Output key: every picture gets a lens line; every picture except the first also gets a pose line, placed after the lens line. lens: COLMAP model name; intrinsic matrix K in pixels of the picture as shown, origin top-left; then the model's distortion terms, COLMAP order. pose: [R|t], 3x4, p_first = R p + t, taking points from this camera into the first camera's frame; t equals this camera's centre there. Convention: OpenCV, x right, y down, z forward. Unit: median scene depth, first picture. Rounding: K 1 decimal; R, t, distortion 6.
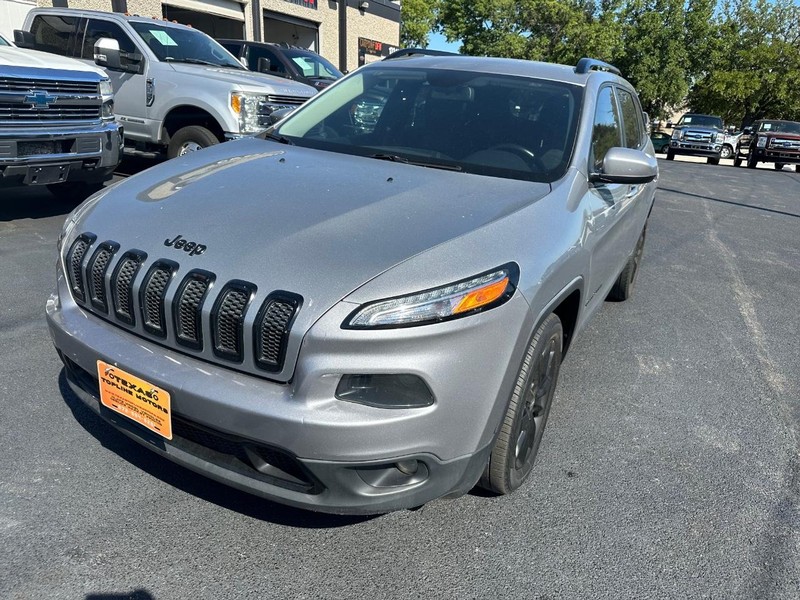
lens RADIAL K [[572.7, 0, 402.0], [0, 572.7, 294.8], [0, 0, 1]] dist [0.000005, -0.004750]
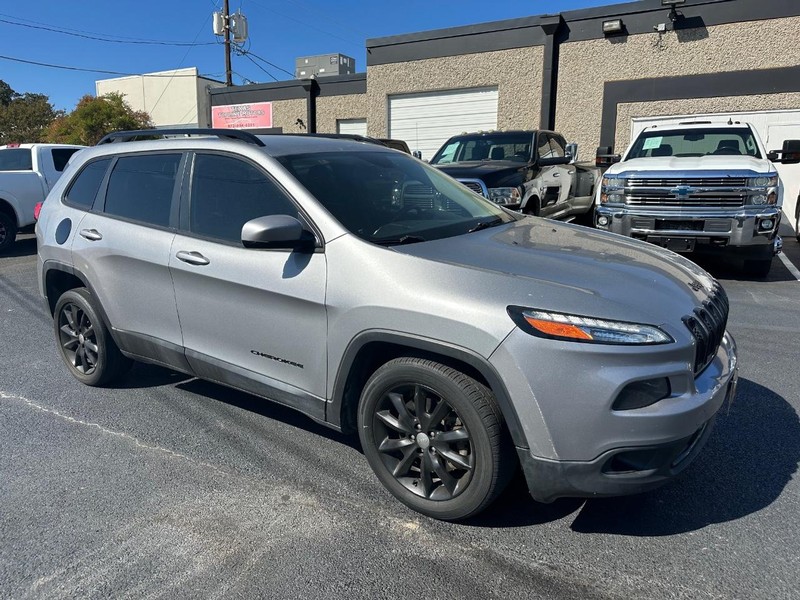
lens RADIAL K [[567.1, 0, 396.8], [0, 567.1, 304.1], [0, 0, 1]] dist [0.033432, -0.047327]
pose [[-0.062628, 0.151207, -0.986516, 0.571069], [-0.321116, 0.932843, 0.163366, -0.059761], [0.944967, 0.327017, -0.009867, 0.300943]]
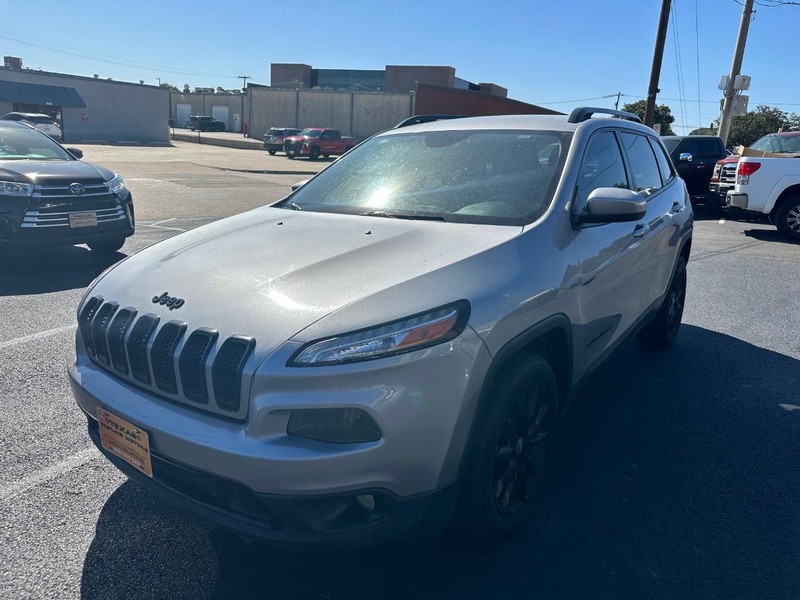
lens RADIAL K [[572.4, 0, 394.3], [0, 572.4, 302.6], [0, 0, 1]] dist [0.002525, -0.008053]
pose [[0.987619, -0.054222, -0.147203, 0.055121], [0.038665, 0.993554, -0.106565, 0.013166], [0.152032, 0.099554, 0.983349, -0.009458]]
